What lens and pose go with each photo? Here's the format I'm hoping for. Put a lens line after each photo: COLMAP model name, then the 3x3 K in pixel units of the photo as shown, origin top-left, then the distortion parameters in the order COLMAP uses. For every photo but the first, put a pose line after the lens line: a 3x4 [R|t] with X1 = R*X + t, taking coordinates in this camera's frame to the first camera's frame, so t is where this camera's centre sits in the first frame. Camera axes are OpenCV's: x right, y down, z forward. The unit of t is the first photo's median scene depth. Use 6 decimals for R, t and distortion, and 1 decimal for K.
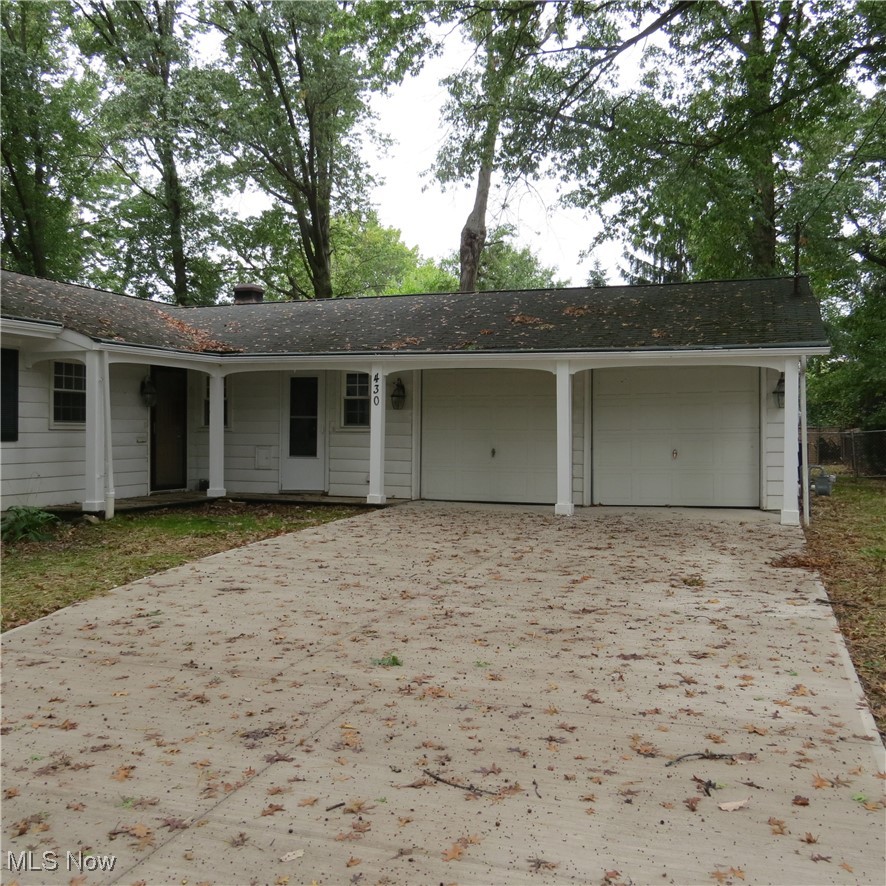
lens RADIAL K [[892.8, 0, 443.7], [0, 892.8, 441.9], [0, 0, 1]] dist [-0.029353, 0.000000]
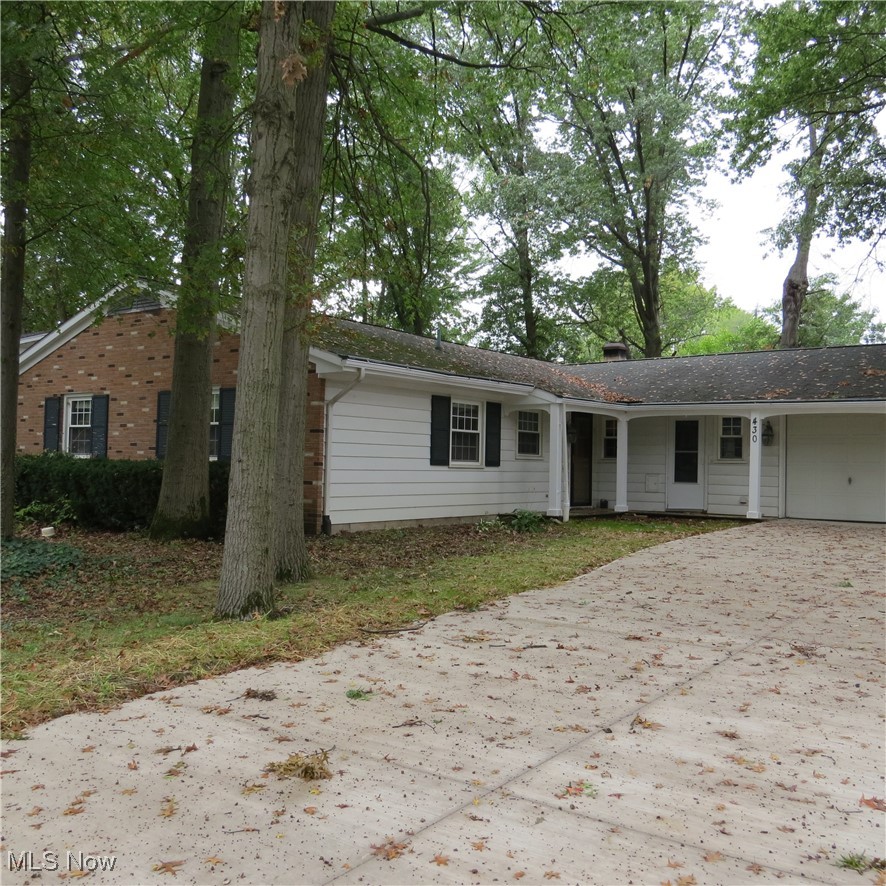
lens RADIAL K [[892.8, 0, 442.1], [0, 892.8, 440.2], [0, 0, 1]] dist [-0.029353, 0.000000]
pose [[0.951001, 0.000356, -0.309186, -0.067014], [-0.014661, 0.998926, -0.043943, 0.011915], [0.308839, 0.046322, 0.949986, -0.225446]]
